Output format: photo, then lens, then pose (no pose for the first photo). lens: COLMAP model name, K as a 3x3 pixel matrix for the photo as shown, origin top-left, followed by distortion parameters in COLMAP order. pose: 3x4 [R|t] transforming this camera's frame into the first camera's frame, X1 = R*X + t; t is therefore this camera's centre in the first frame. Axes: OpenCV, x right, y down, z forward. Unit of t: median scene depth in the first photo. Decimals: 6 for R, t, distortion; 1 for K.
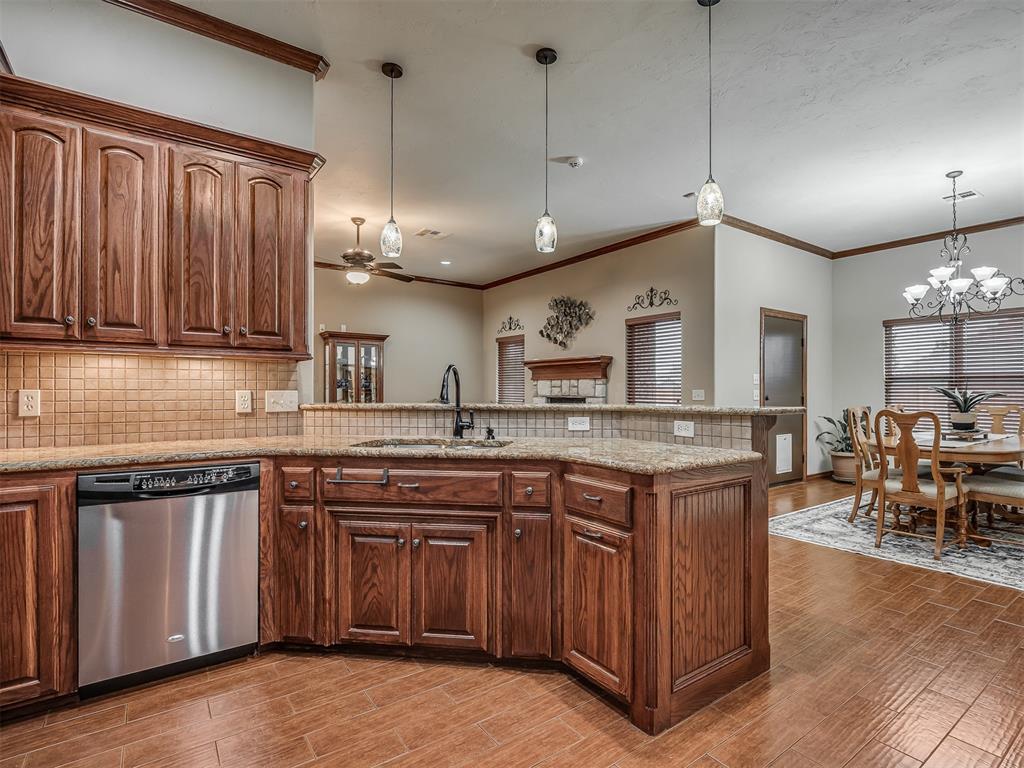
lens RADIAL K [[522.5, 0, 545.7], [0, 522.5, 386.4], [0, 0, 1]] dist [-0.016806, -0.001117]
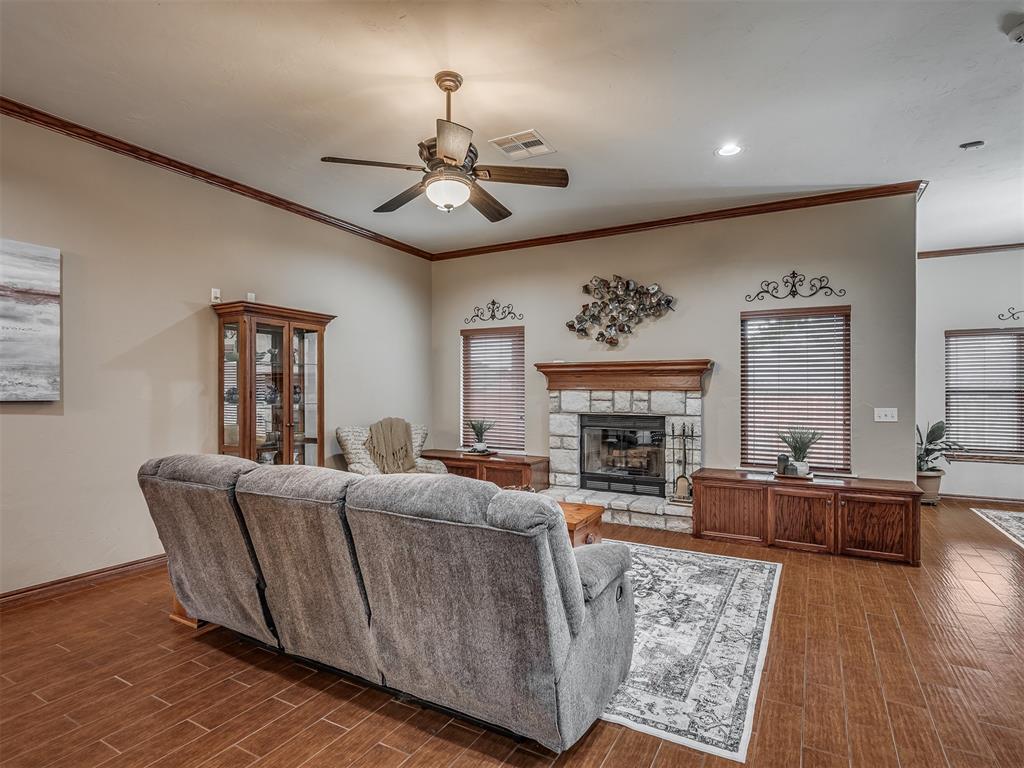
lens RADIAL K [[522.5, 0, 545.7], [0, 522.5, 386.4], [0, 0, 1]] dist [-0.016806, -0.001117]
pose [[0.909654, 0.003681, 0.415350, -0.354625], [-0.002554, 0.999991, -0.003268, -0.015875], [-0.415359, 0.001911, 0.909656, 0.375490]]
